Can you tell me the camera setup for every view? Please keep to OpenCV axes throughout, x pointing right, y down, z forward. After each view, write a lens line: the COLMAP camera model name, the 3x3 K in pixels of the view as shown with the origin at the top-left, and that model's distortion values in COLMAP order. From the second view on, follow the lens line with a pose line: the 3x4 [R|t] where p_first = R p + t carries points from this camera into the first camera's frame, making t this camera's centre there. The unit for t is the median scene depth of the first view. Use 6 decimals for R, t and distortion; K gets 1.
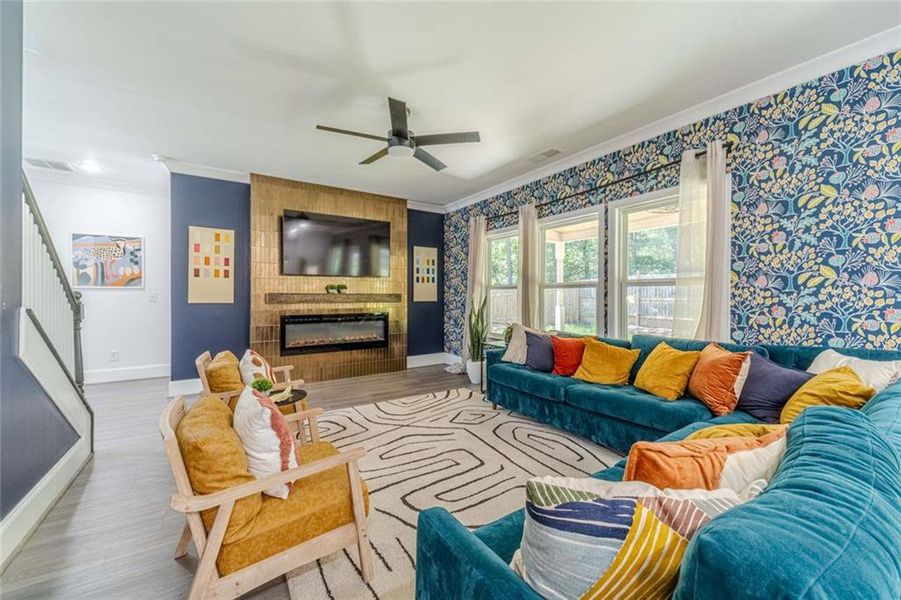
lens RADIAL K [[355.9, 0, 454.3], [0, 355.9, 295.5], [0, 0, 1]] dist [0.005721, -0.000921]
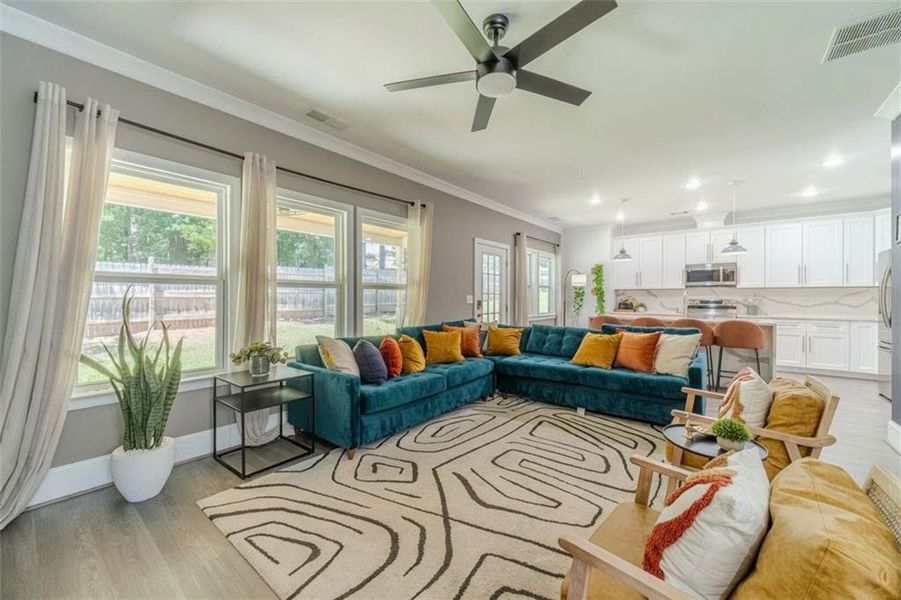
lens RADIAL K [[355.9, 0, 452.1], [0, 355.9, 296.4], [0, 0, 1]] dist [0.005721, -0.000921]
pose [[-0.304333, 0.002947, 0.952561, -0.515412], [-0.003240, 0.999986, -0.004129, 0.003209], [-0.952560, -0.004343, -0.304320, 0.859620]]
